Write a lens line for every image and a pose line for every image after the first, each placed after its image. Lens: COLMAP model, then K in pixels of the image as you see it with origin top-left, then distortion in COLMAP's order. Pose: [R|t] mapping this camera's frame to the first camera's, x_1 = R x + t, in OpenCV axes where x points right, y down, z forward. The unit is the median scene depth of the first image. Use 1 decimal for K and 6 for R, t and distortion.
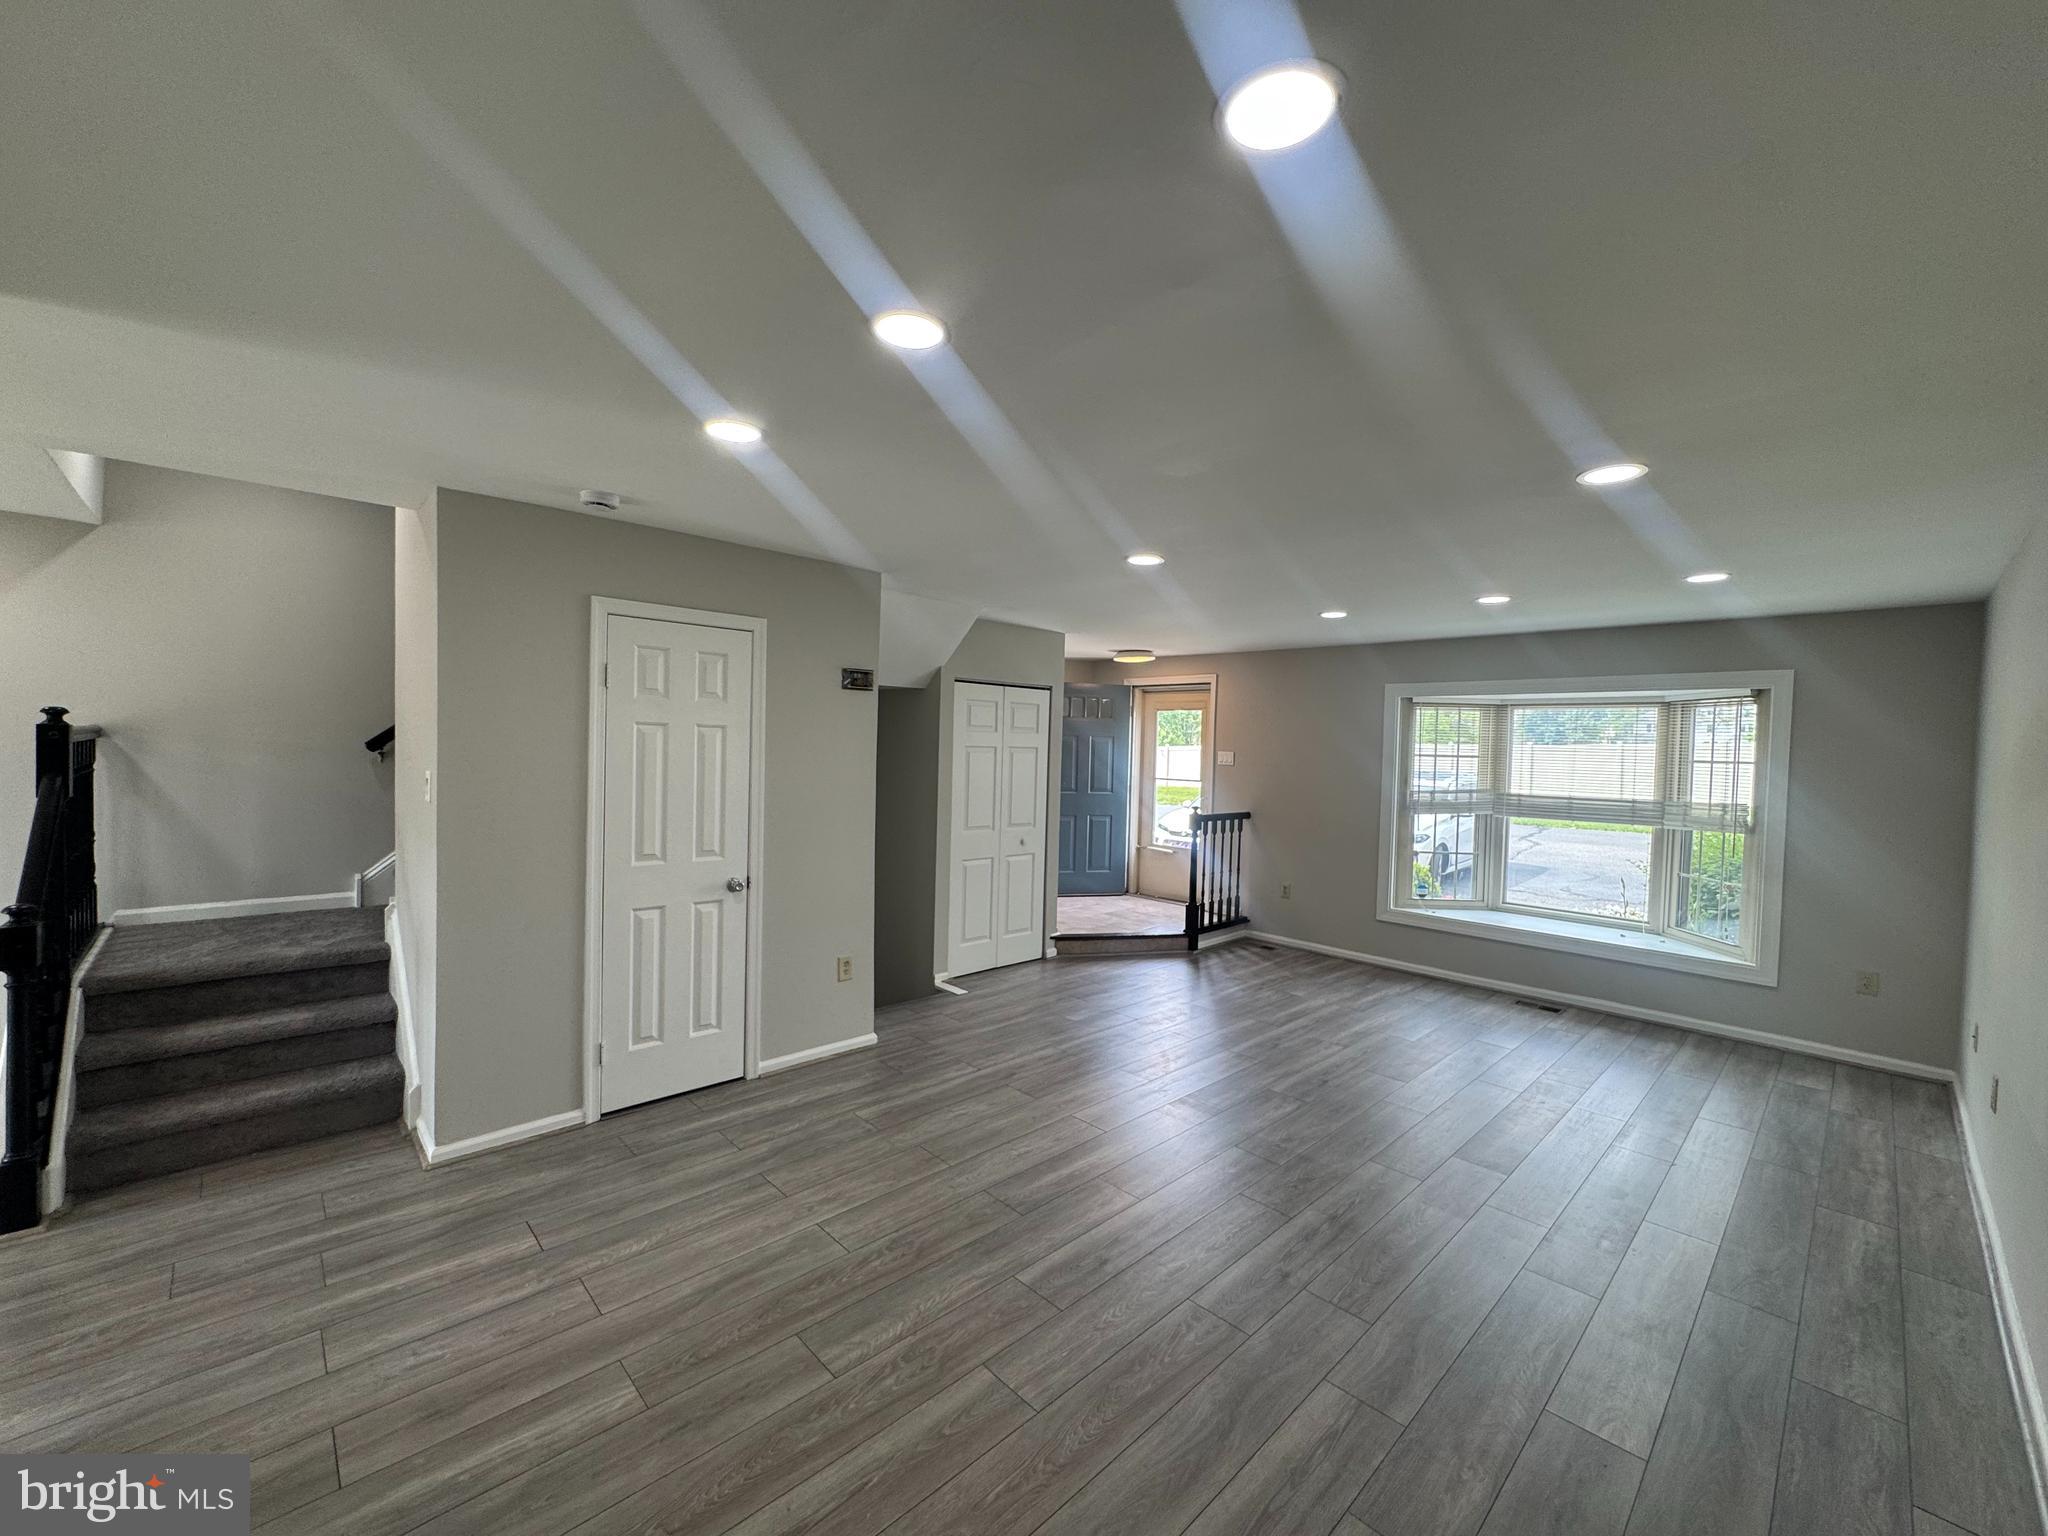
lens RADIAL K [[818.8, 0, 1024.0], [0, 818.8, 768.0], [0, 0, 1]] dist [-0.002081, -0.000220]
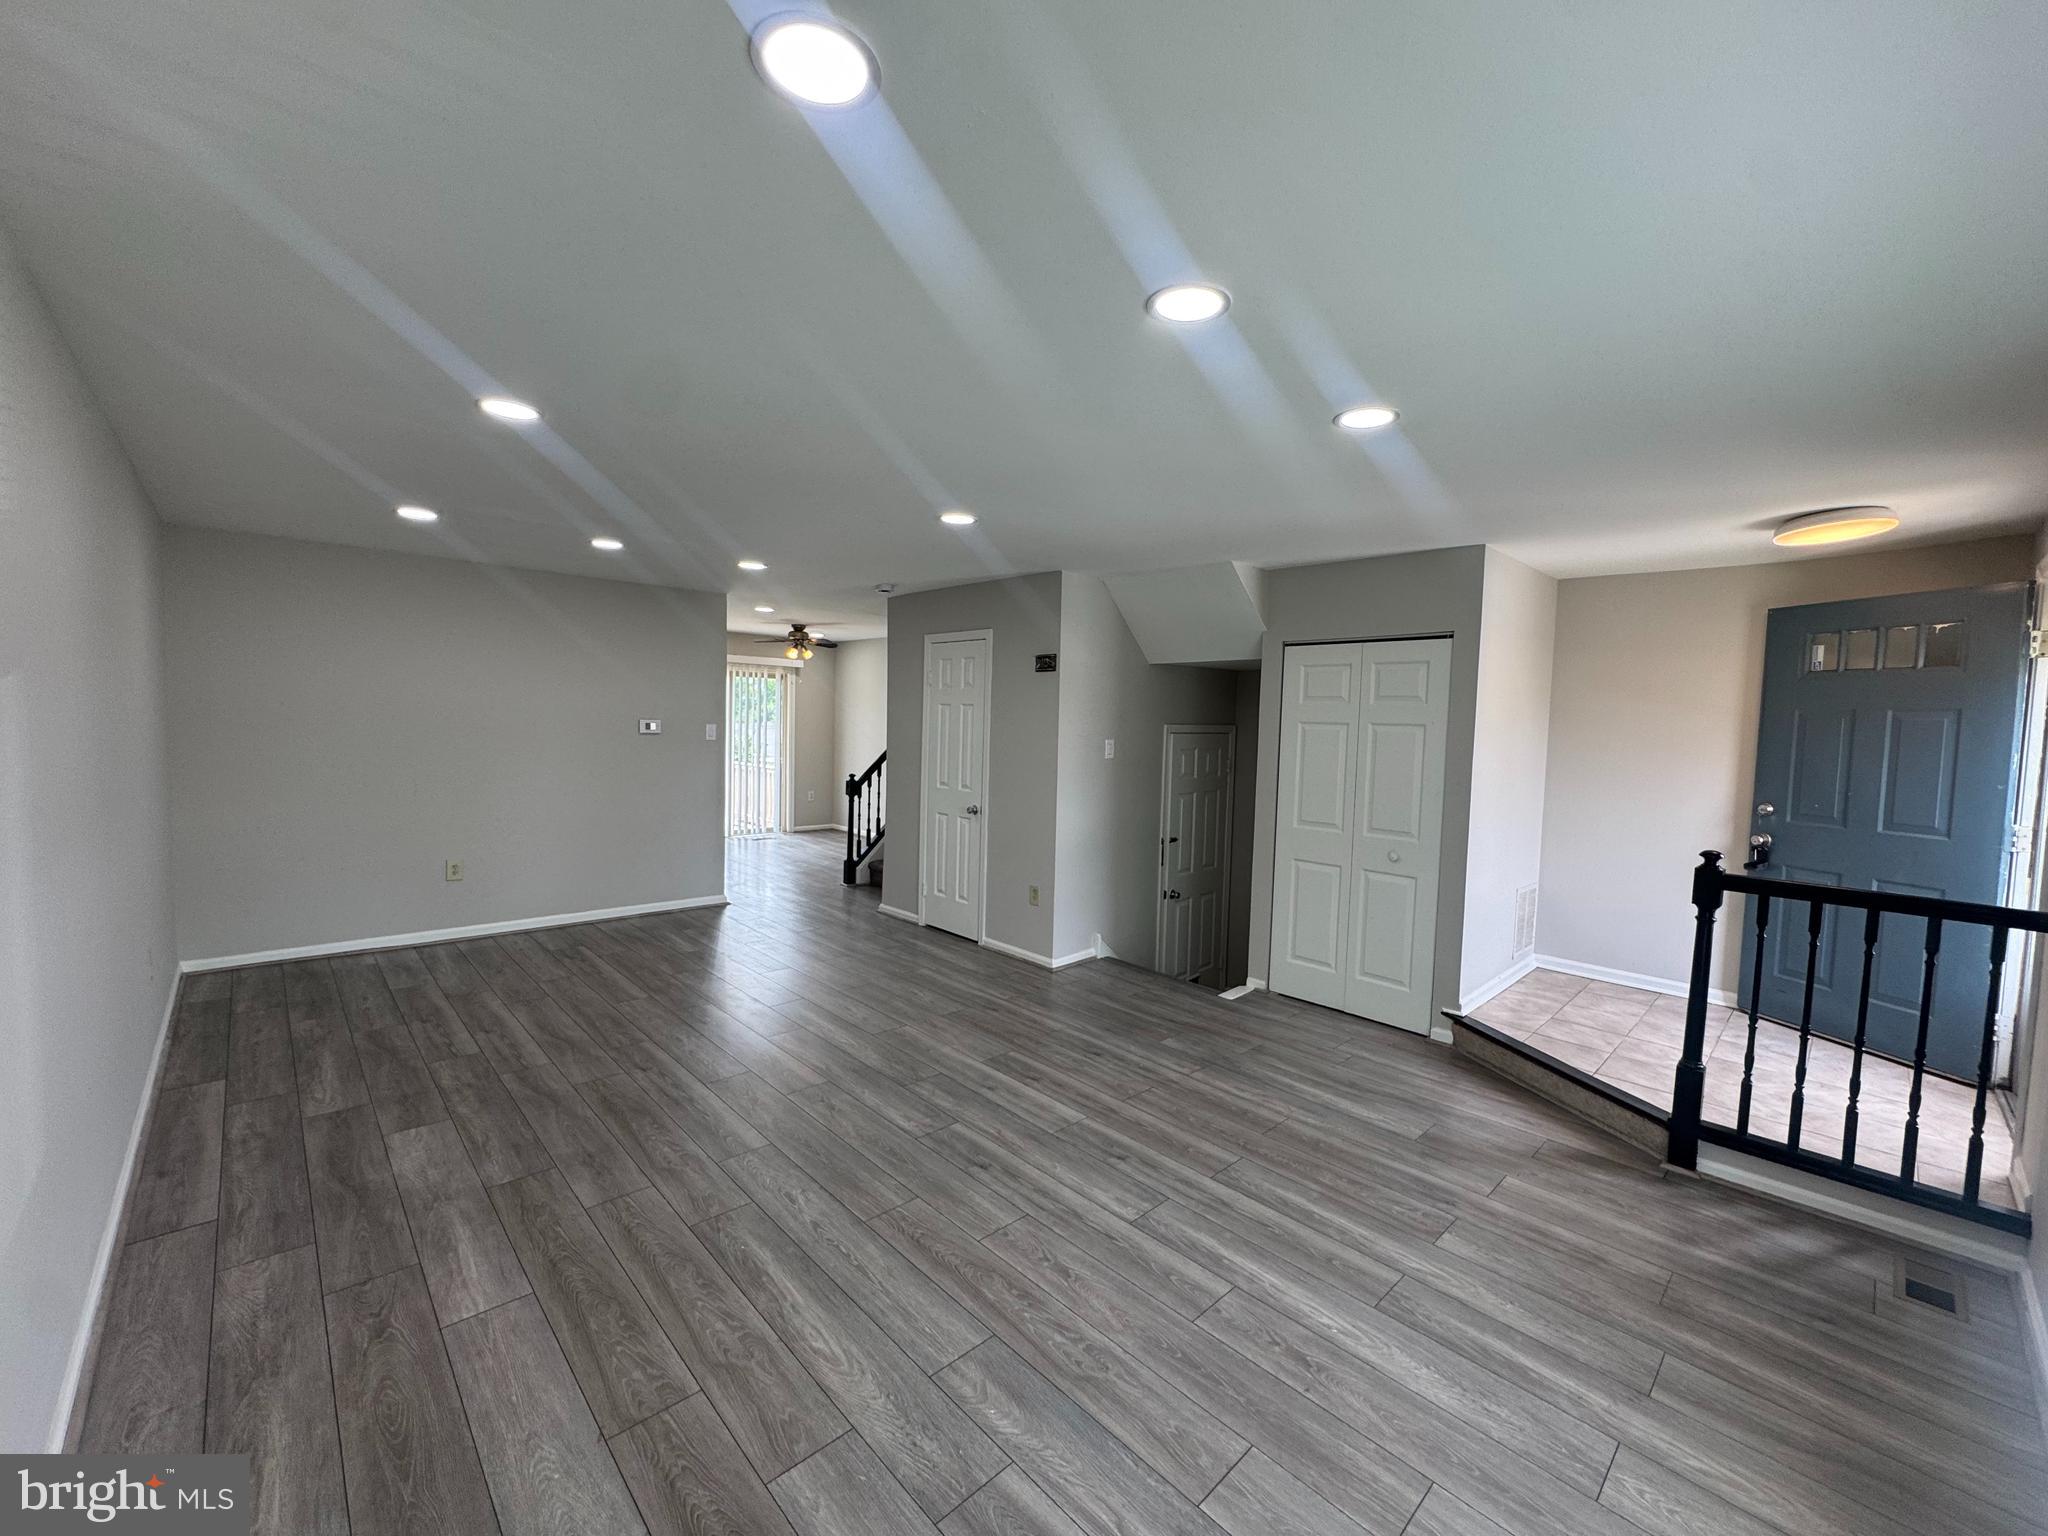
lens RADIAL K [[818.8, 0, 1024.0], [0, 818.8, 768.0], [0, 0, 1]] dist [-0.002081, -0.000220]
pose [[-0.006806, 0.030677, -0.999506, 1.038967], [-0.054252, 0.998046, 0.031002, 0.012962], [0.998504, 0.054436, -0.005129, 0.992461]]
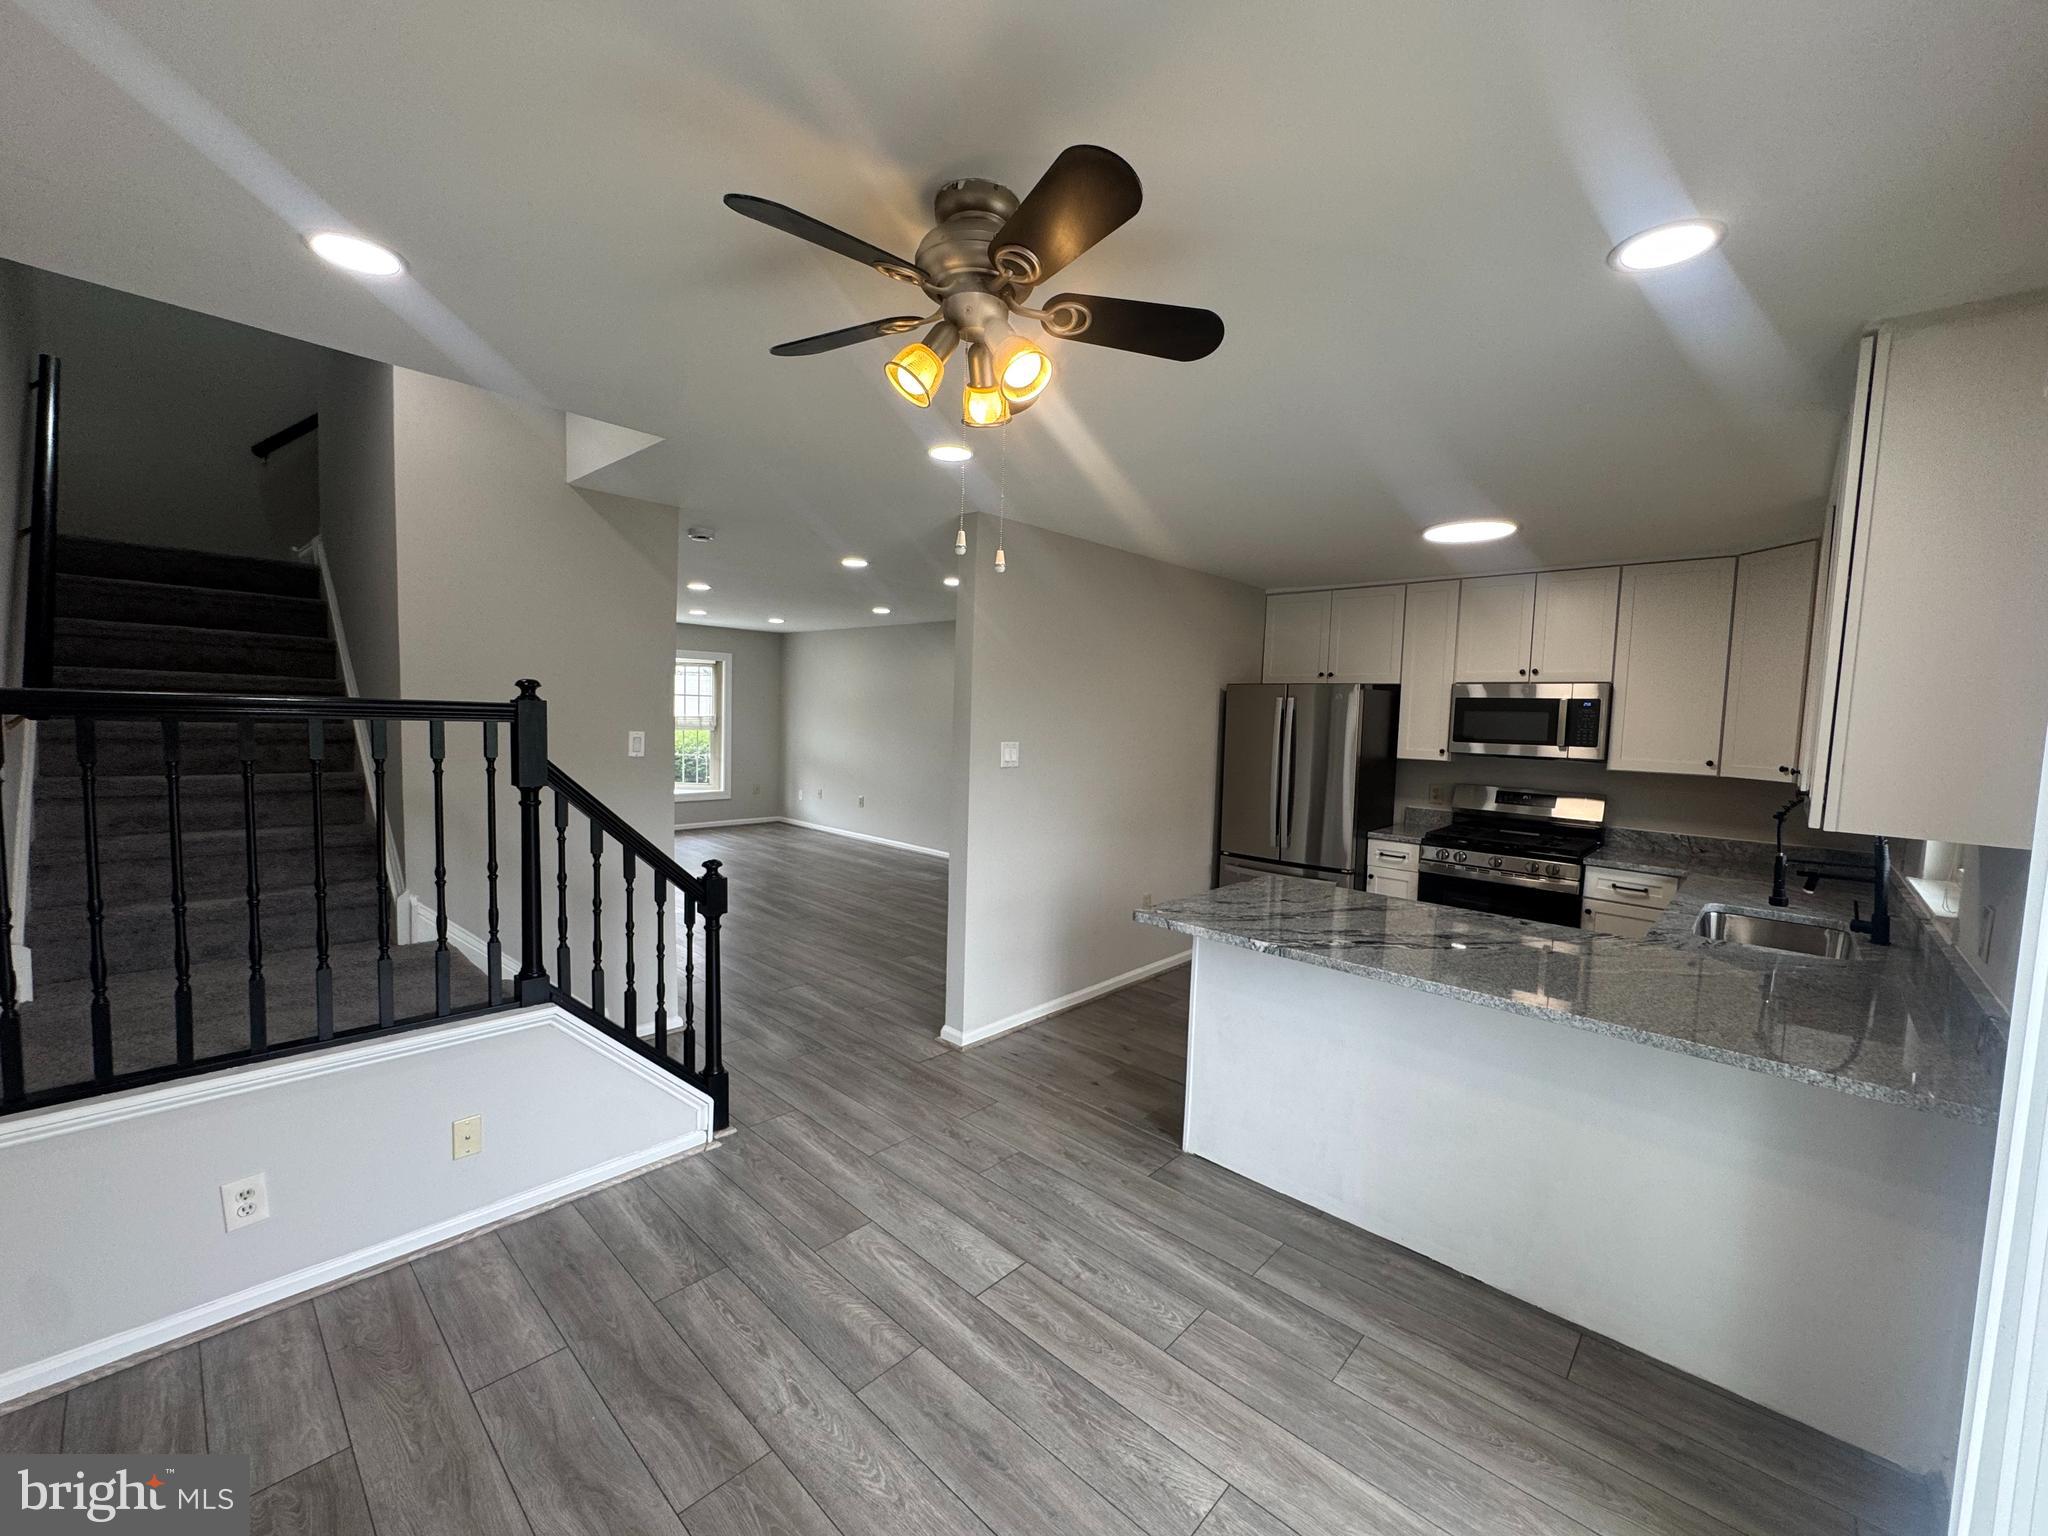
lens RADIAL K [[818.8, 0, 1024.0], [0, 818.8, 768.0], [0, 0, 1]] dist [-0.002081, -0.000220]
pose [[-0.056727, -0.101461, 0.993221, -1.471288], [-0.013989, 0.994806, 0.100824, -0.053154], [-0.998292, -0.008175, -0.057852, 0.380092]]
